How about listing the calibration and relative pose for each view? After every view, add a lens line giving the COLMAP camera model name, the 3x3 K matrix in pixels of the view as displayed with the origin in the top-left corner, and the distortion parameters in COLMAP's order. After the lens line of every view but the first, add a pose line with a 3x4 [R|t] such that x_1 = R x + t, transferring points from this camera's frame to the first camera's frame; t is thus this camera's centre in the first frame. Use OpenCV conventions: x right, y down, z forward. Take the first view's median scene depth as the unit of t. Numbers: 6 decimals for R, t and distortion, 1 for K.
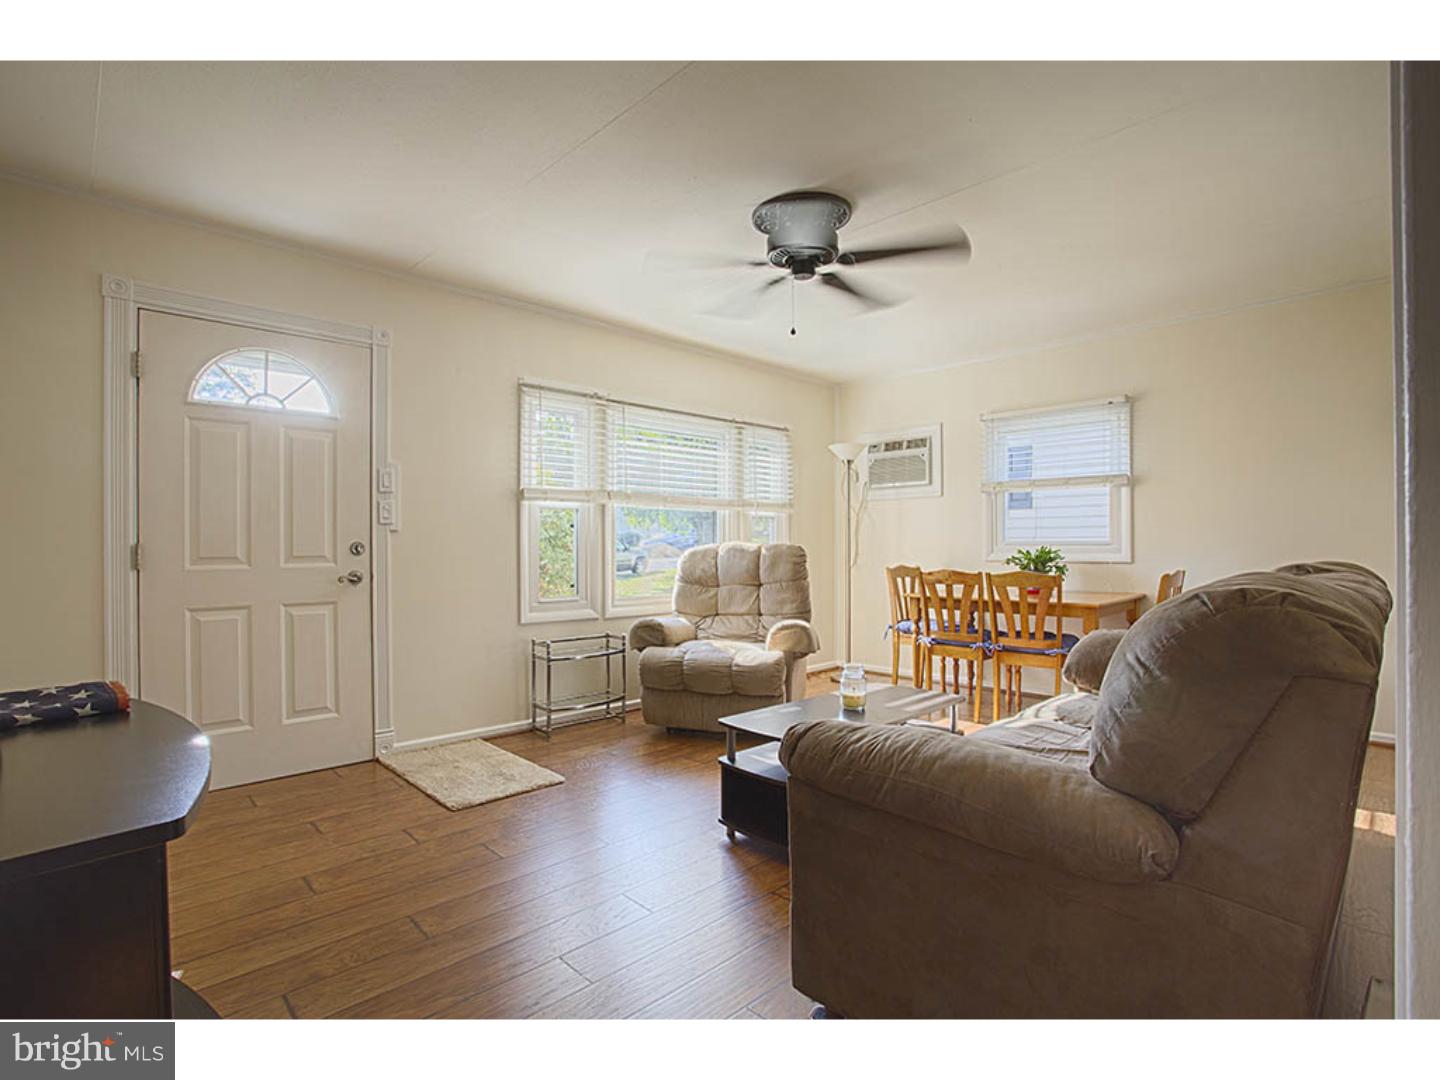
lens RADIAL K [[726.8, 0, 720.0], [0, 726.8, 540.0], [0, 0, 1]] dist [-0.002077, -0.000136]
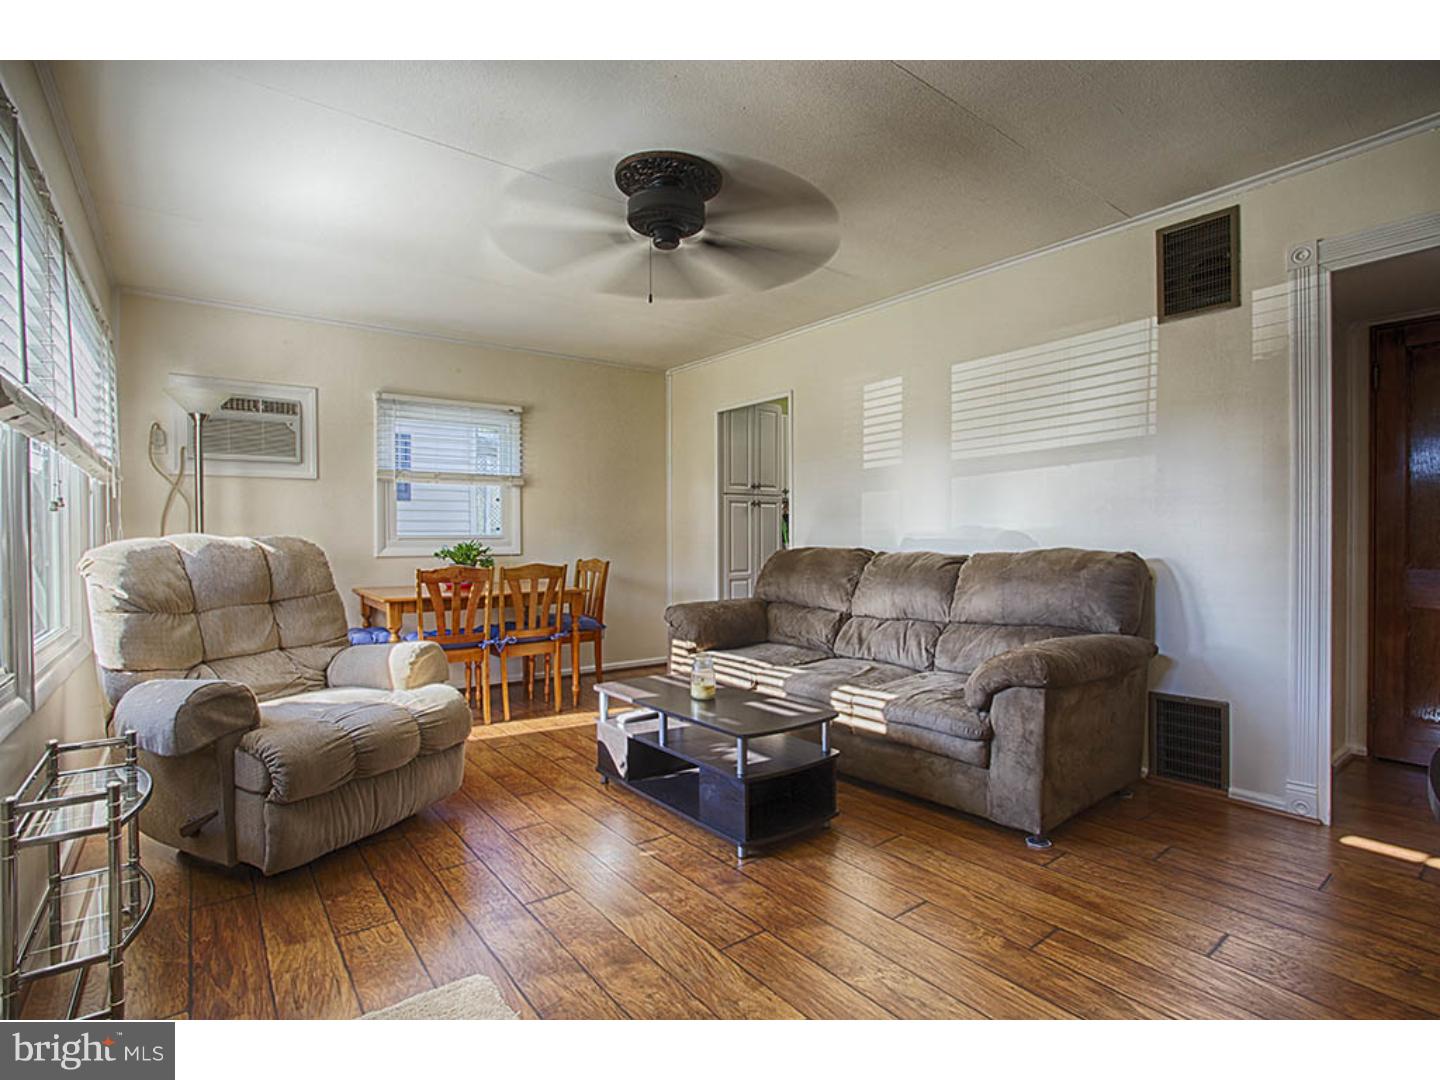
lens RADIAL K [[726.8, 0, 720.0], [0, 726.8, 540.0], [0, 0, 1]] dist [-0.002077, -0.000136]
pose [[0.150726, -0.001870, 0.988574, -0.519919], [-0.003132, 0.999992, 0.002369, 0.004971], [-0.988571, -0.003453, 0.150719, 0.523682]]
